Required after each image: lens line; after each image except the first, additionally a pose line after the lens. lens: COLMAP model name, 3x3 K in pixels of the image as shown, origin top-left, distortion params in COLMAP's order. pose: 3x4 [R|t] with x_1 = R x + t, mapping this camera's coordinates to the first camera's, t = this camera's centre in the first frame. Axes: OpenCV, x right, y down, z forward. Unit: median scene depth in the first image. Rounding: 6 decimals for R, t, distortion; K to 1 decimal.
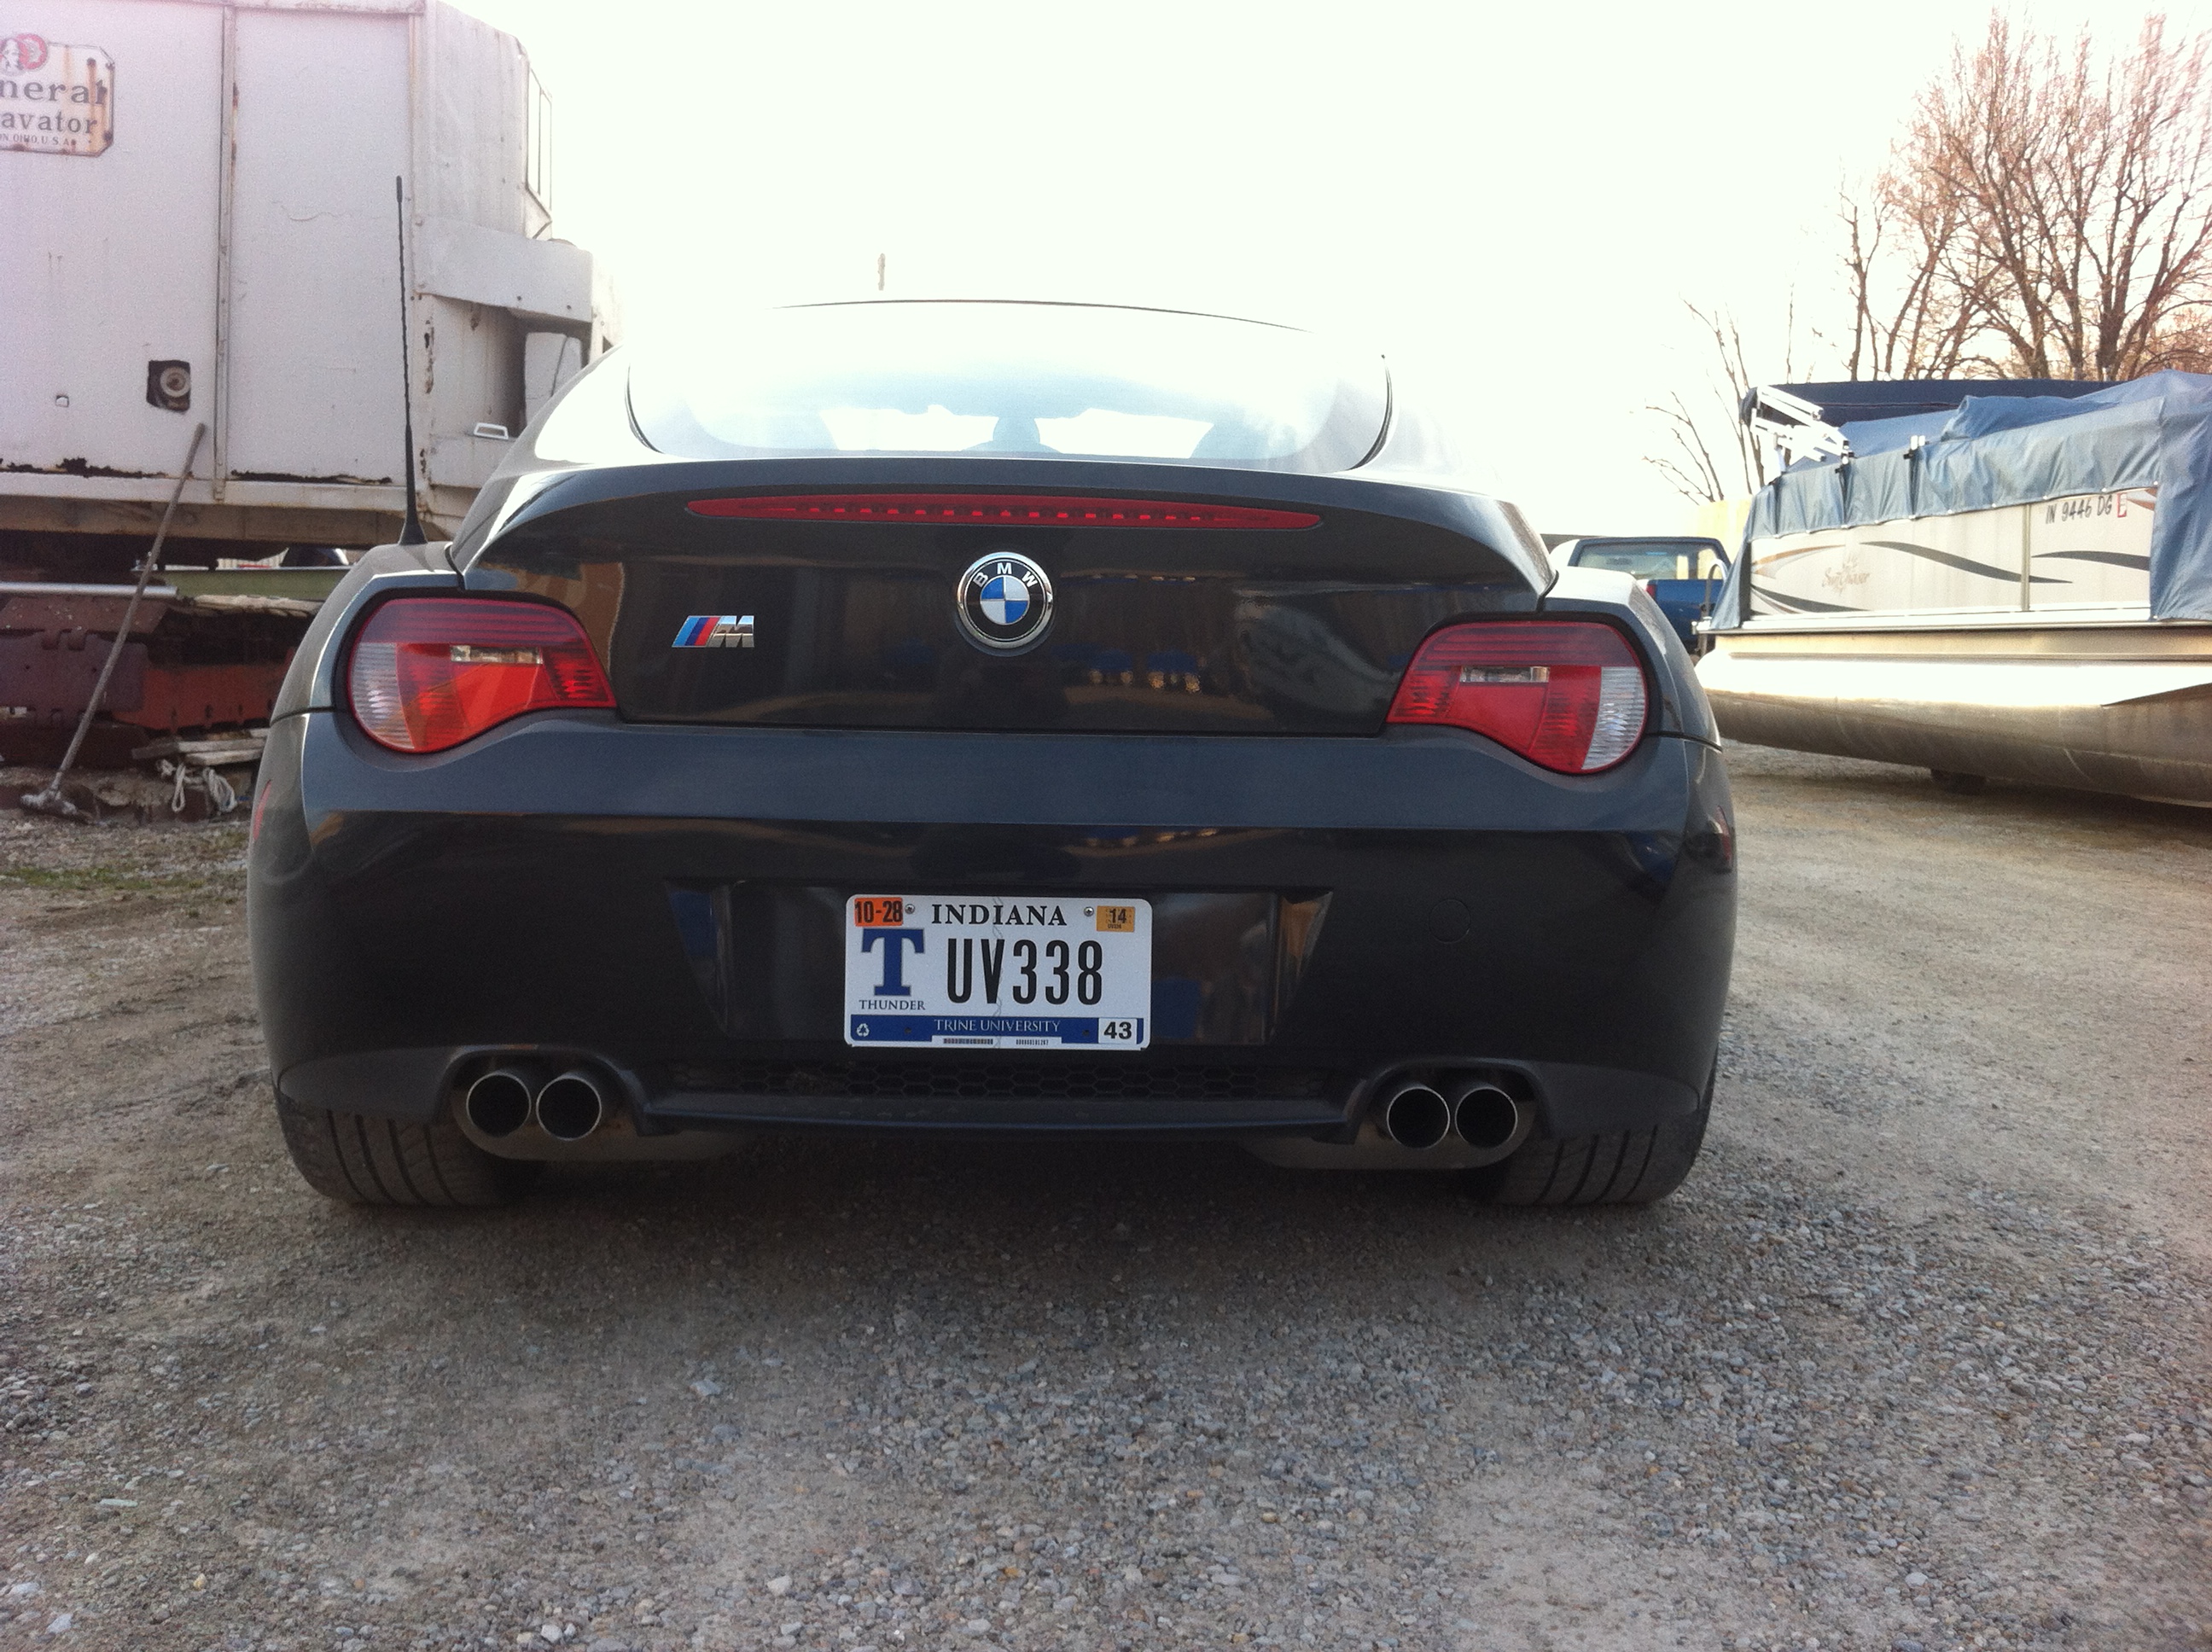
lens RADIAL K [[2286.2, 0, 1104.0], [0, 2286.2, 806.1], [0, 0, 1]] dist [-0.003654, 0.000000]
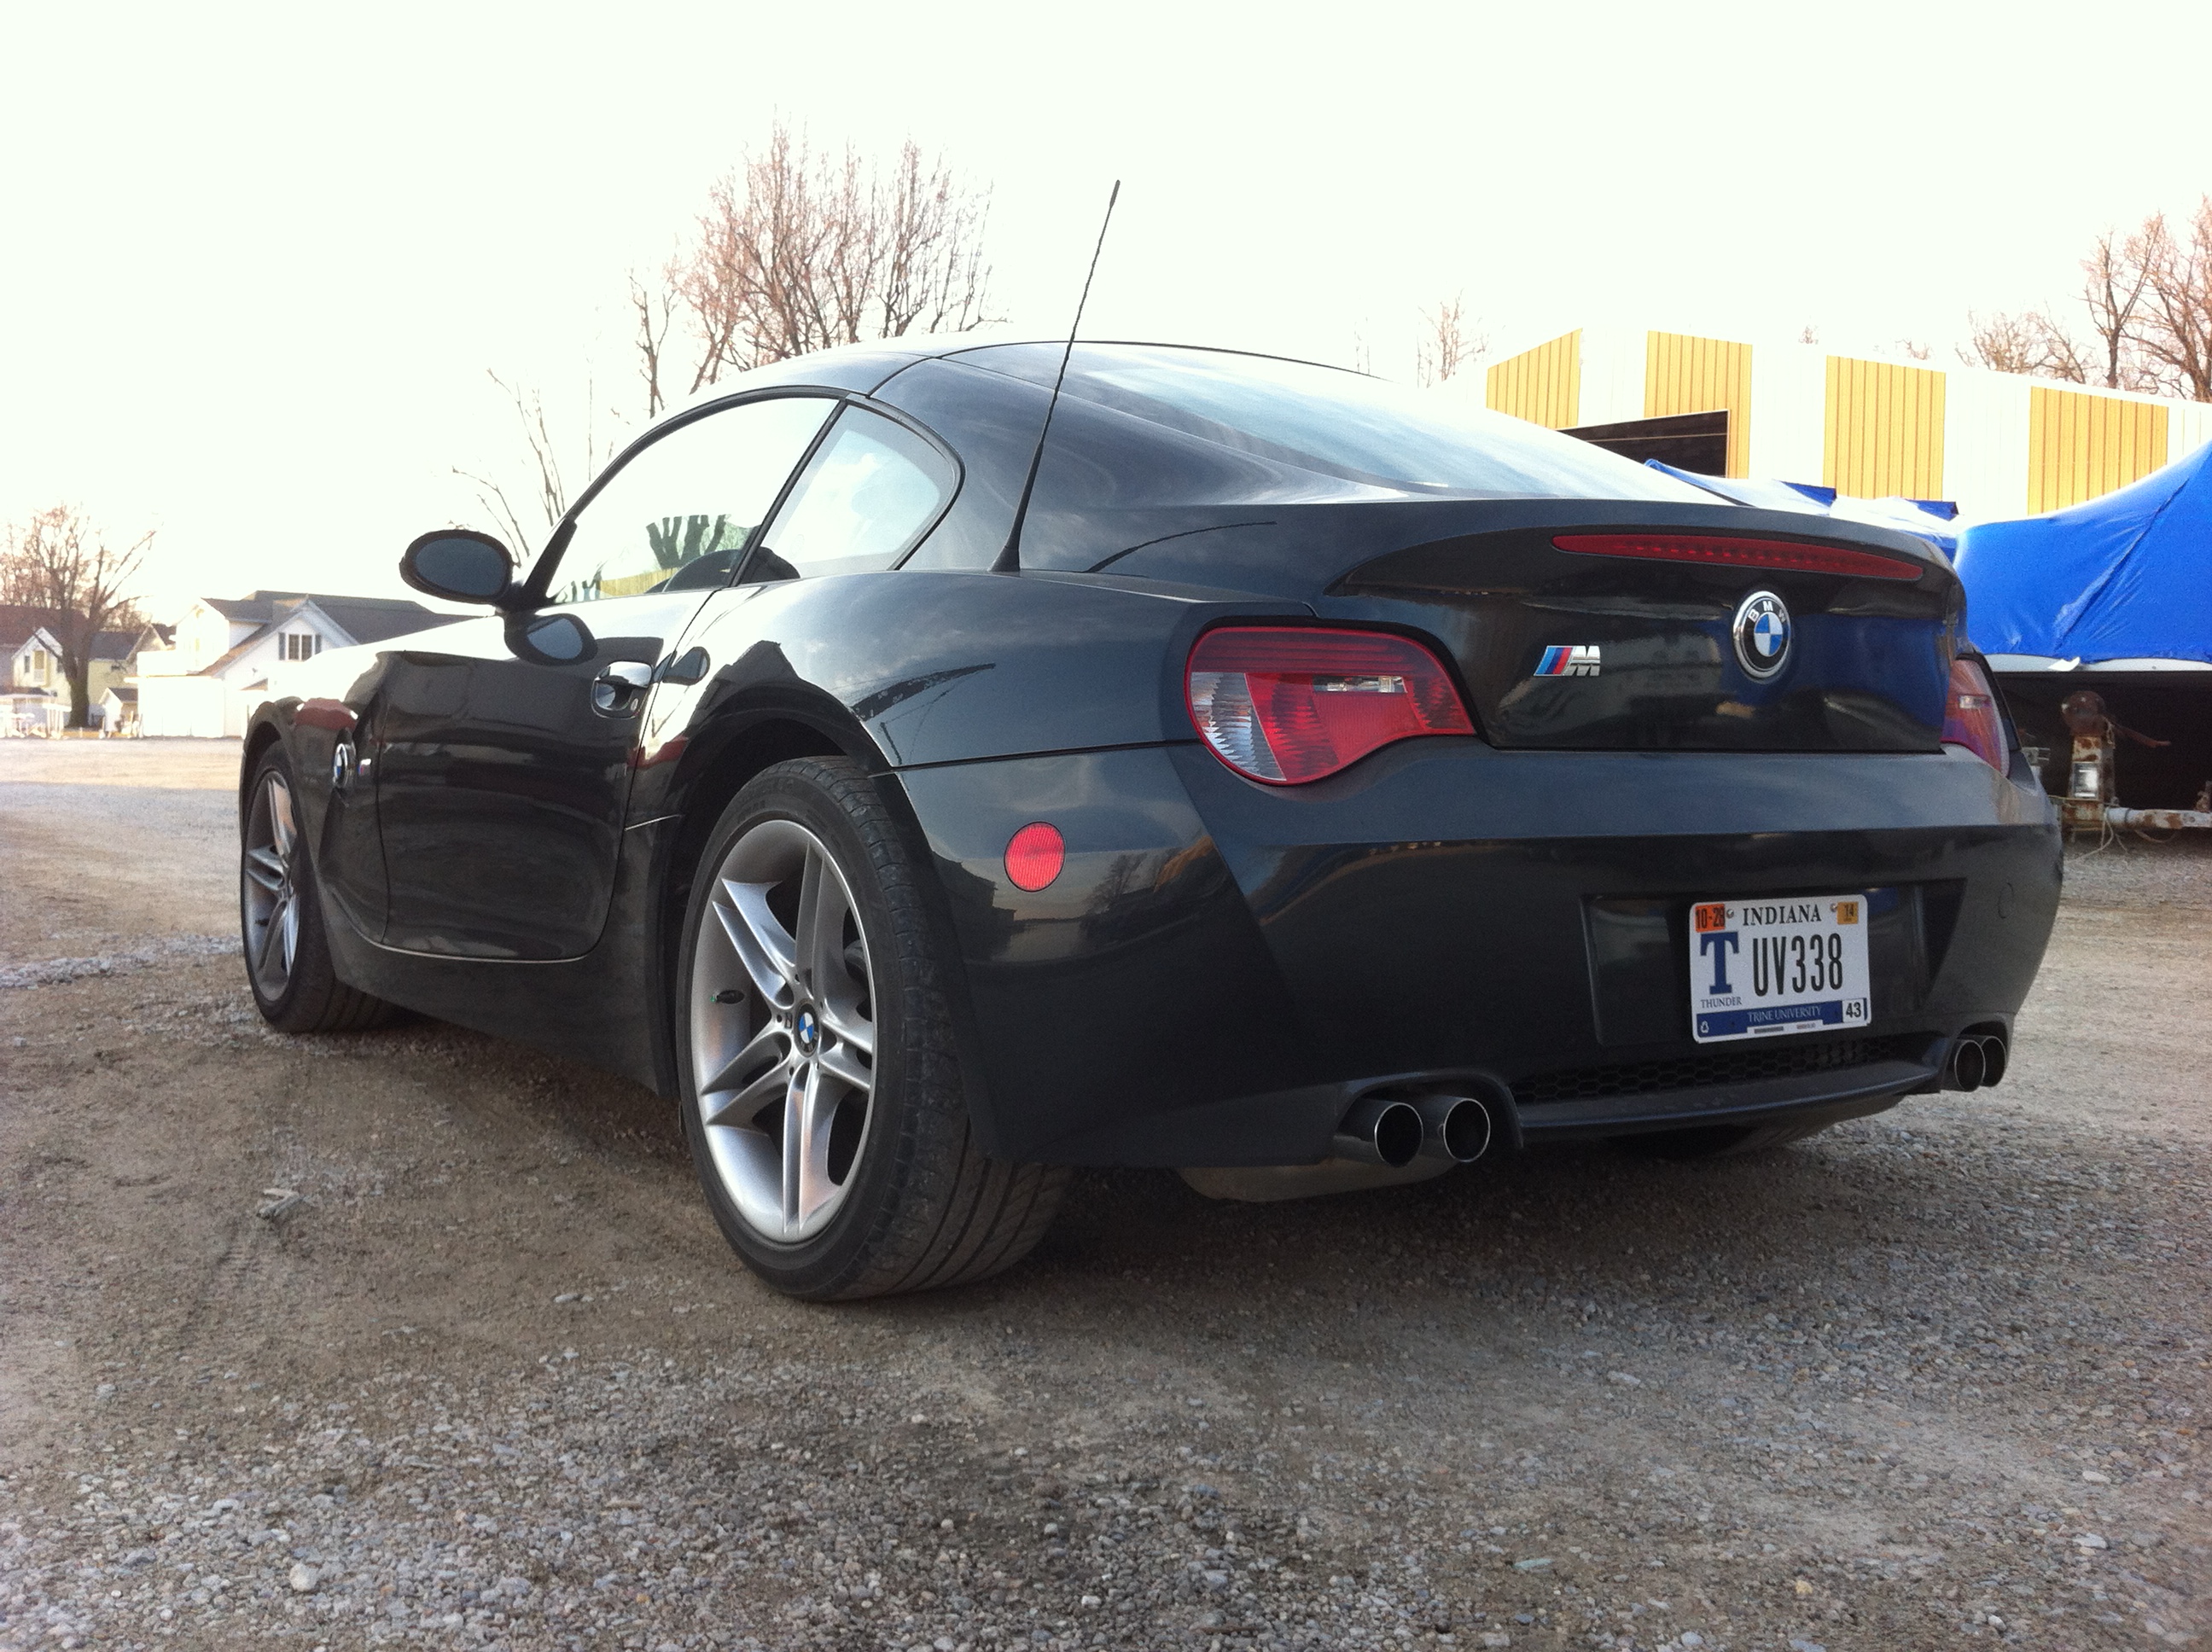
lens RADIAL K [[2286.2, 0, 1105.5], [0, 2286.2, 833.3], [0, 0, 1]] dist [-0.003654, 0.000000]
pose [[0.845136, -0.033735, 0.533486, -0.920583], [0.044004, 0.999010, -0.006537, 0.000364], [-0.532738, 0.029000, 0.845783, 0.228232]]
